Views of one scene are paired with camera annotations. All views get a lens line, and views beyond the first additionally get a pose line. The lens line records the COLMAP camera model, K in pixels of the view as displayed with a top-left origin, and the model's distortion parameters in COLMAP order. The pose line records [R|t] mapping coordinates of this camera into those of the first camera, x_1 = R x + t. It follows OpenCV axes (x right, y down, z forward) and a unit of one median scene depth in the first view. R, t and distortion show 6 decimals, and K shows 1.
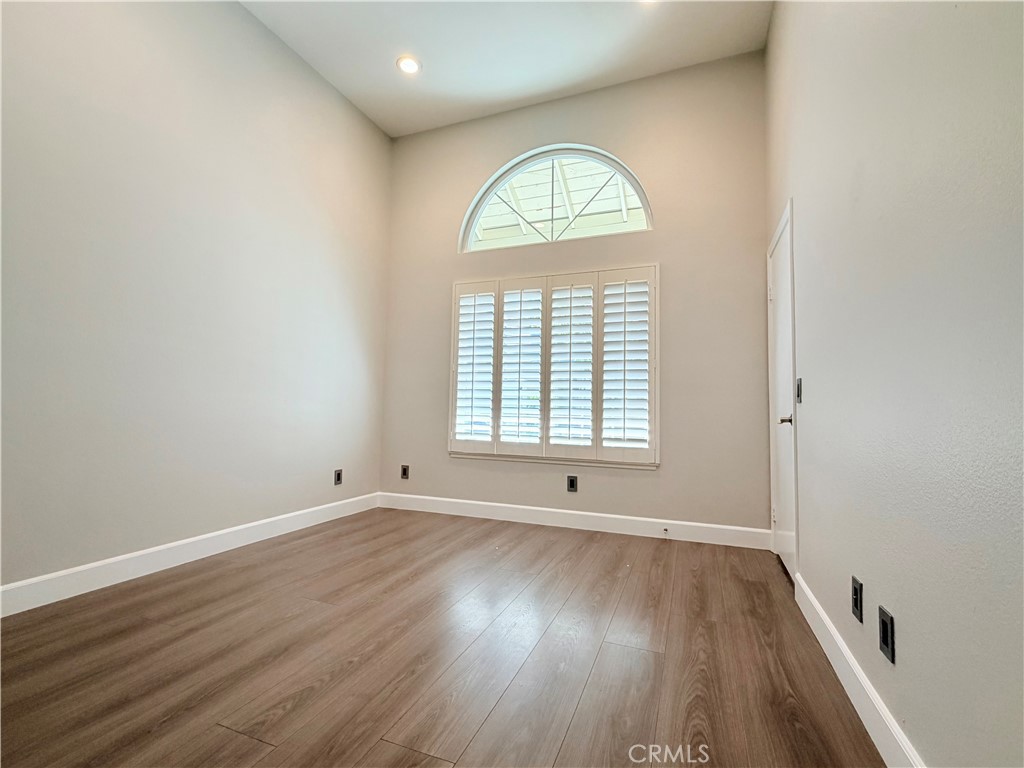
lens RADIAL K [[468.1, 0, 508.5], [0, 468.1, 376.6], [0, 0, 1]] dist [0.002342, 0.001081]
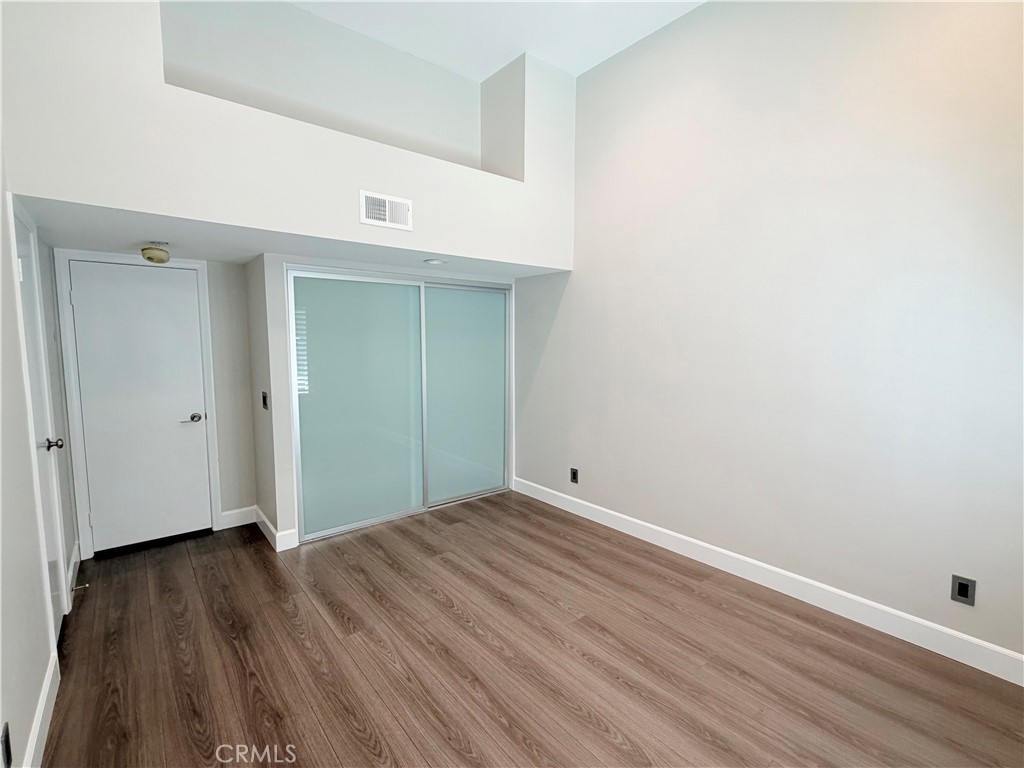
lens RADIAL K [[481.5, 0, 508.8], [0, 481.5, 383.7], [0, 0, 1]] dist [0.003141, 0.000497]
pose [[-0.484376, 0.051239, -0.873358, 0.605570], [0.041877, 0.998497, 0.035355, -0.109300], [0.873857, -0.019448, -0.485794, 1.335475]]
